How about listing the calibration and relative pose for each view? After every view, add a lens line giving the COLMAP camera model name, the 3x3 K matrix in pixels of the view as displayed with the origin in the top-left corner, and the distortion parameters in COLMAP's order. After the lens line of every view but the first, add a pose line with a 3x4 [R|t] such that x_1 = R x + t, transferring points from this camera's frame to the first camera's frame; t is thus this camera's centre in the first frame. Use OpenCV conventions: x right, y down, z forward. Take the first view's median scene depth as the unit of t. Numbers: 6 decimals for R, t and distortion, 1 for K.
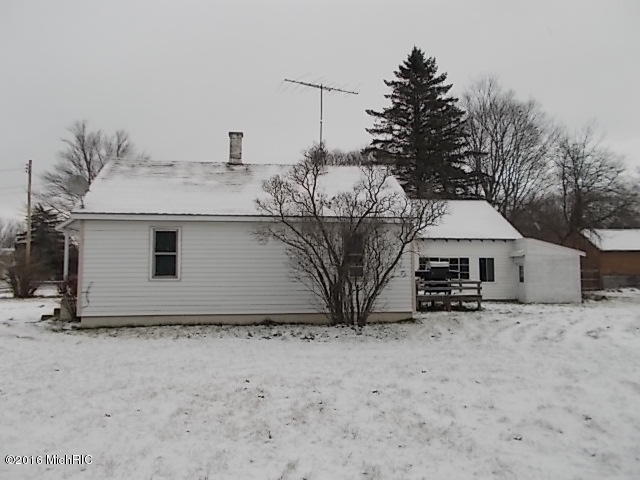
lens RADIAL K [[491.0, 0, 320.0], [0, 491.0, 240.0], [0, 0, 1]] dist [-0.007468, -0.000792]
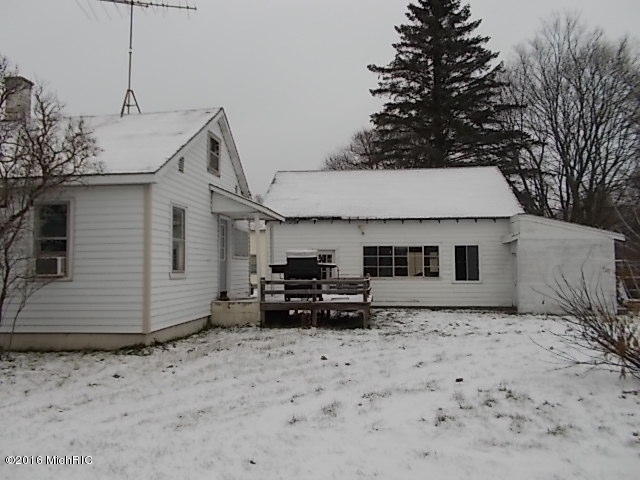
lens RADIAL K [[491.9, 0, 320.0], [0, 491.9, 240.0], [0, 0, 1]] dist [0.006793, -0.003261]
pose [[0.966308, -0.018292, -0.256736, 0.313905], [0.020551, 0.999770, 0.006118, 0.020126], [0.256565, -0.011188, 0.966462, 0.277925]]
